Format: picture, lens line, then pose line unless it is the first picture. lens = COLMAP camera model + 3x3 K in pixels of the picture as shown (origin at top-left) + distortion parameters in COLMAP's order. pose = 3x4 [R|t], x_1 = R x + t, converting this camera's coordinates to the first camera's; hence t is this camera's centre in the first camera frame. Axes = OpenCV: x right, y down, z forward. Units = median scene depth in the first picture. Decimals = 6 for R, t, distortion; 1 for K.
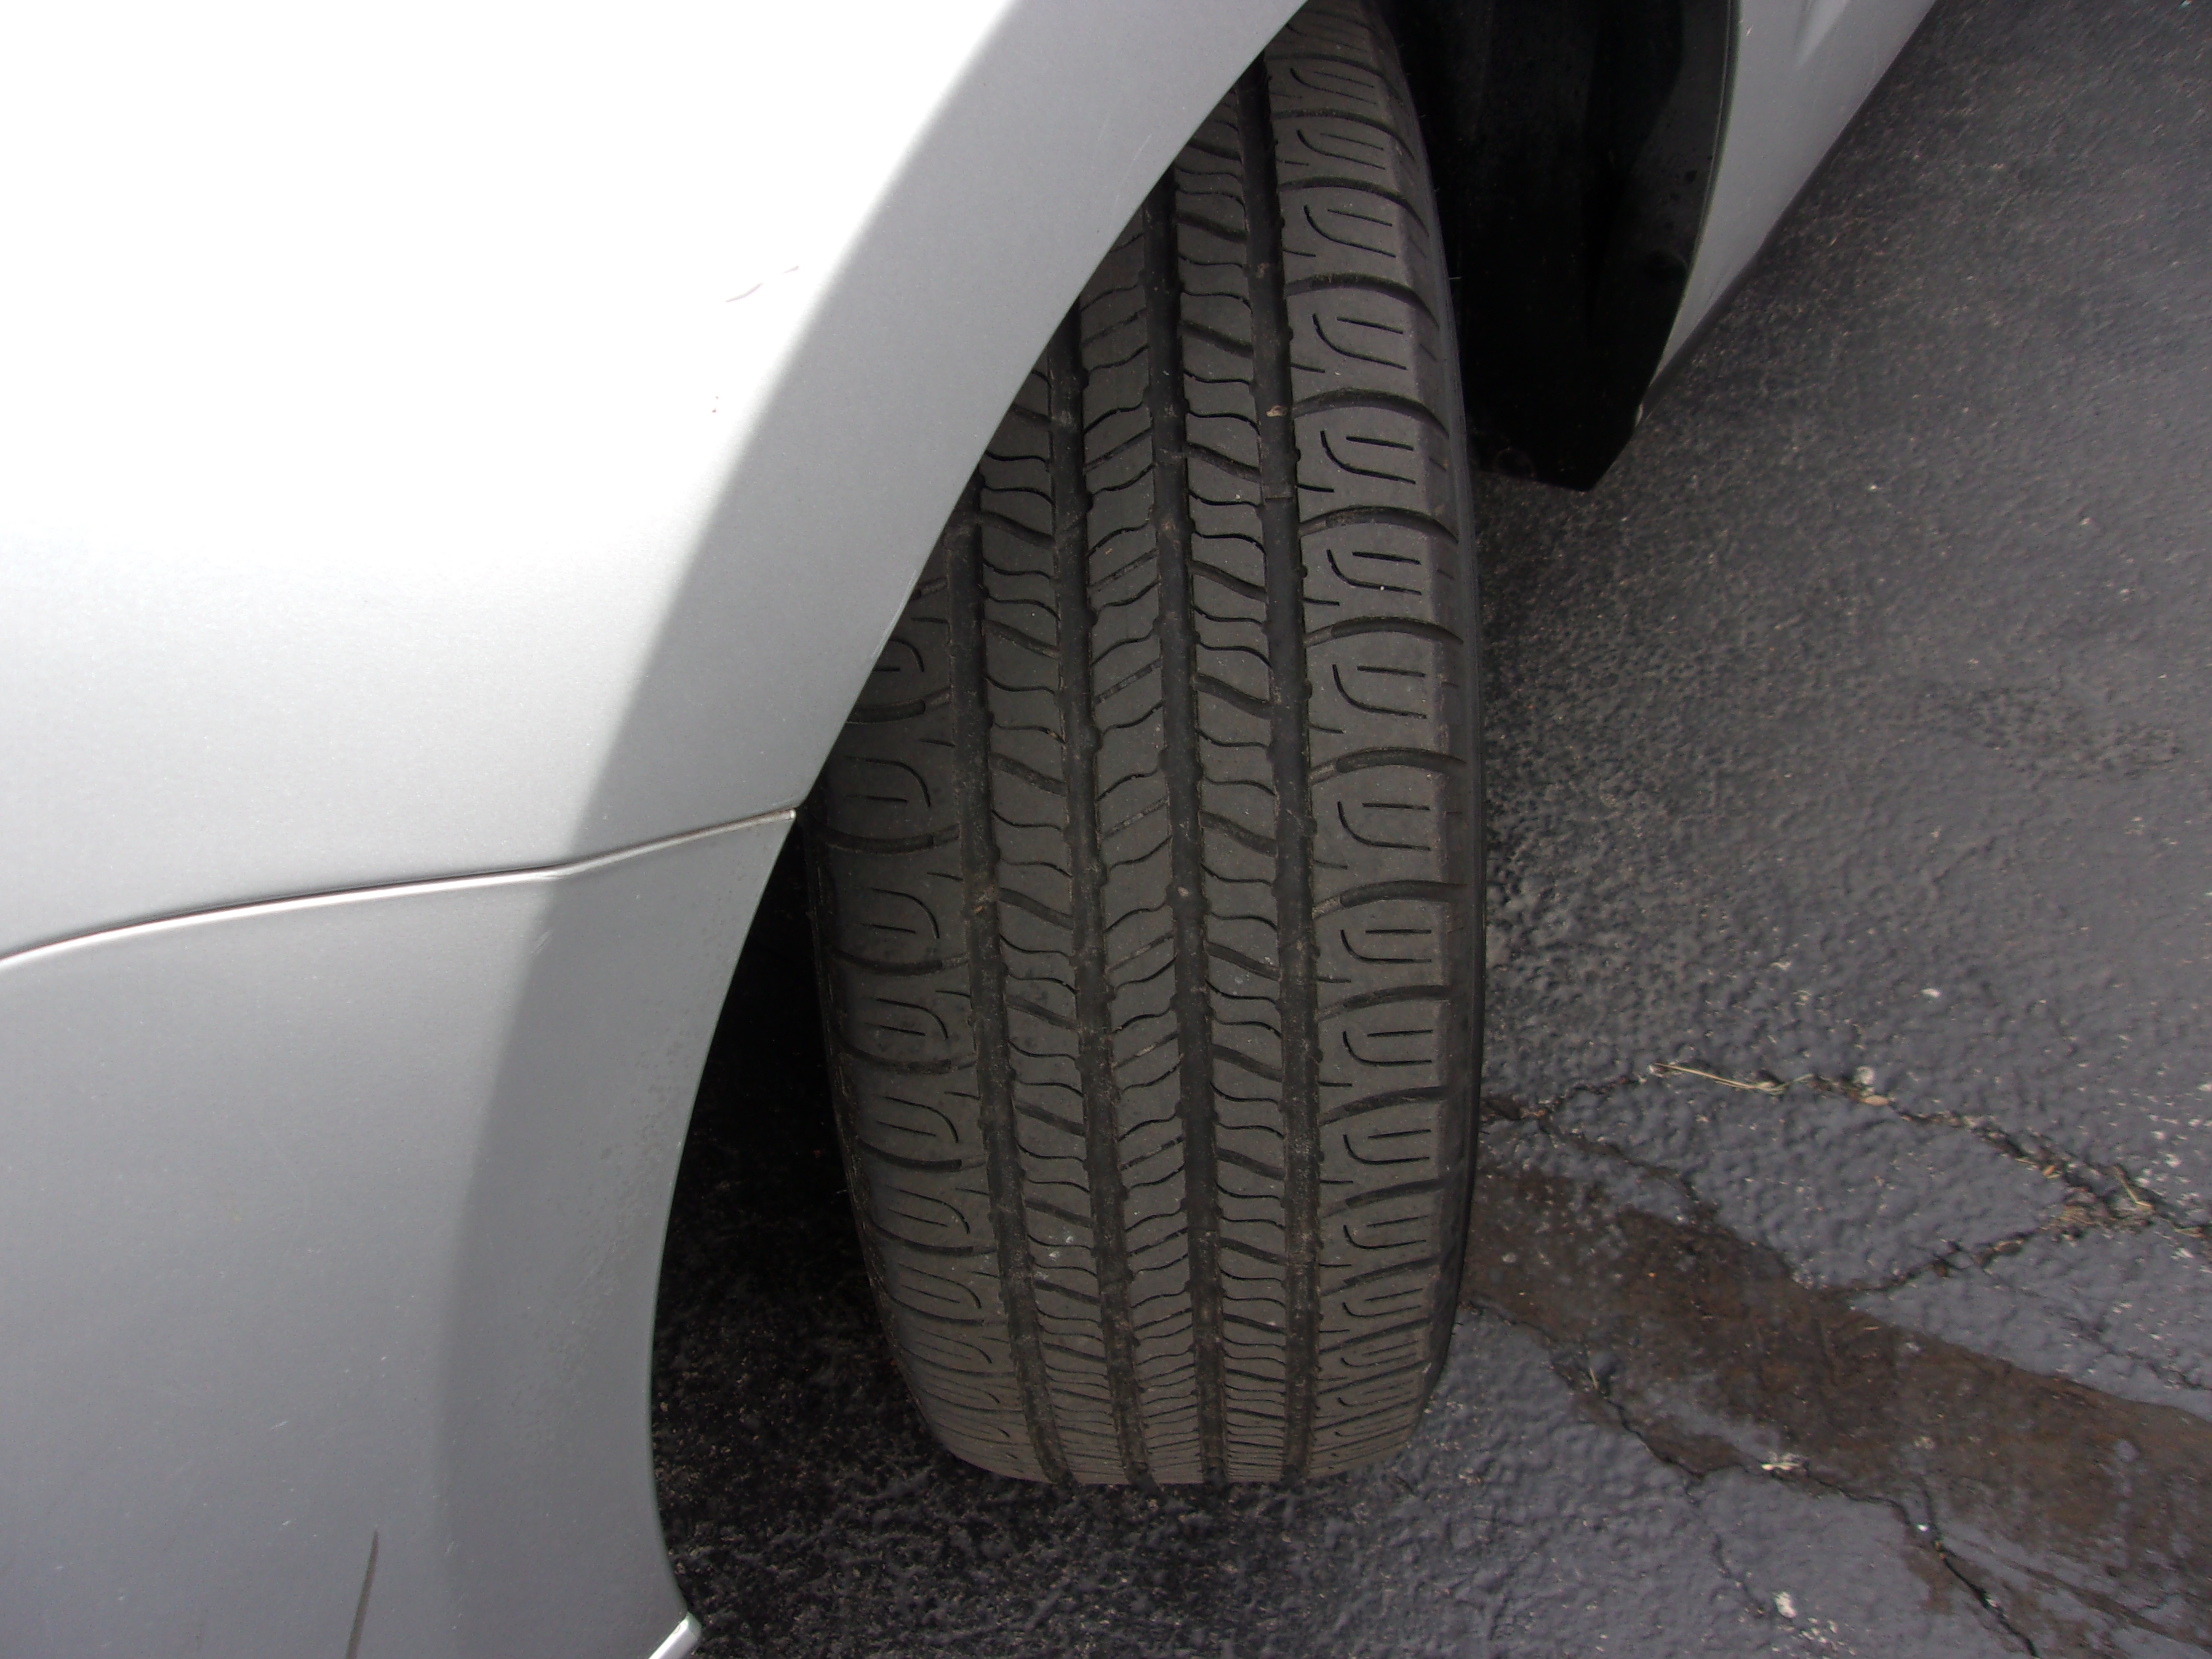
lens RADIAL K [[1759.6, 0, 1104.8], [0, 1759.6, 825.4], [0, 0, 1]] dist [0.009200, 0.007701]
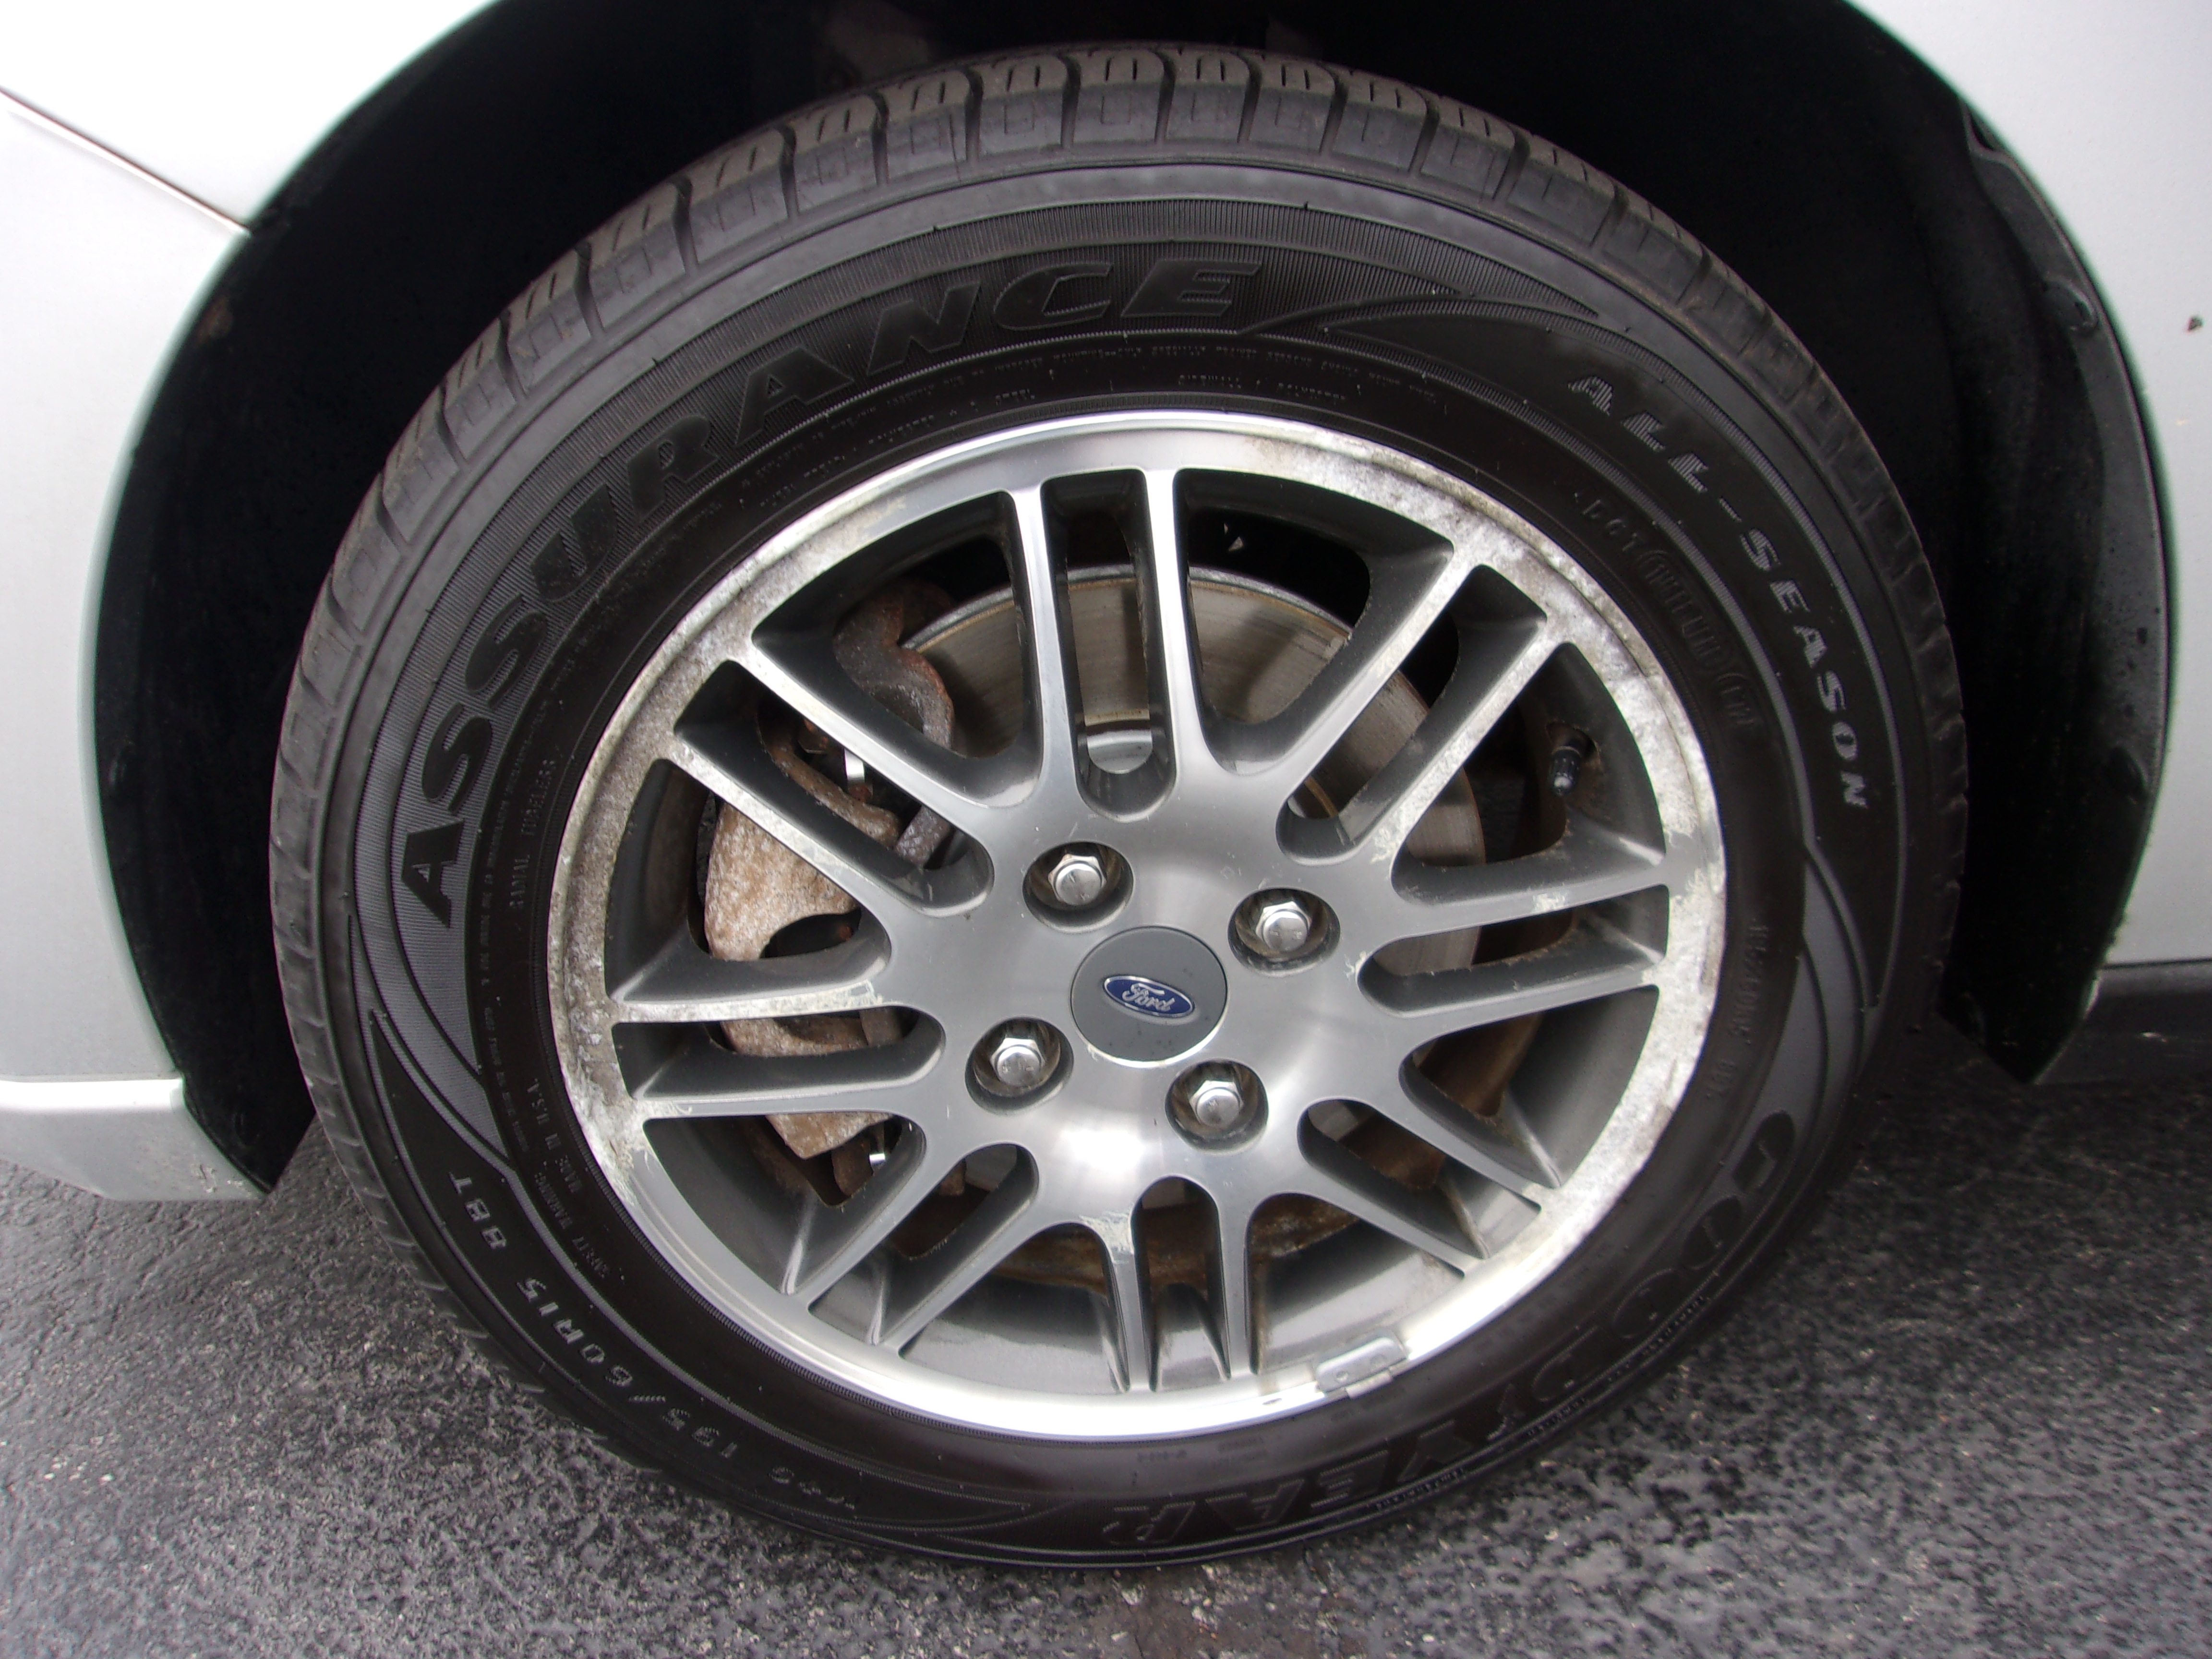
lens RADIAL K [[1759.6, 0, 1102.9], [0, 1759.6, 831.9], [0, 0, 1]] dist [0.009200, 0.007701]
pose [[0.615849, 0.435350, -0.656658, 0.531215], [-0.623049, 0.779247, -0.067705, 0.010478], [0.482223, 0.450826, 0.751143, 0.258379]]
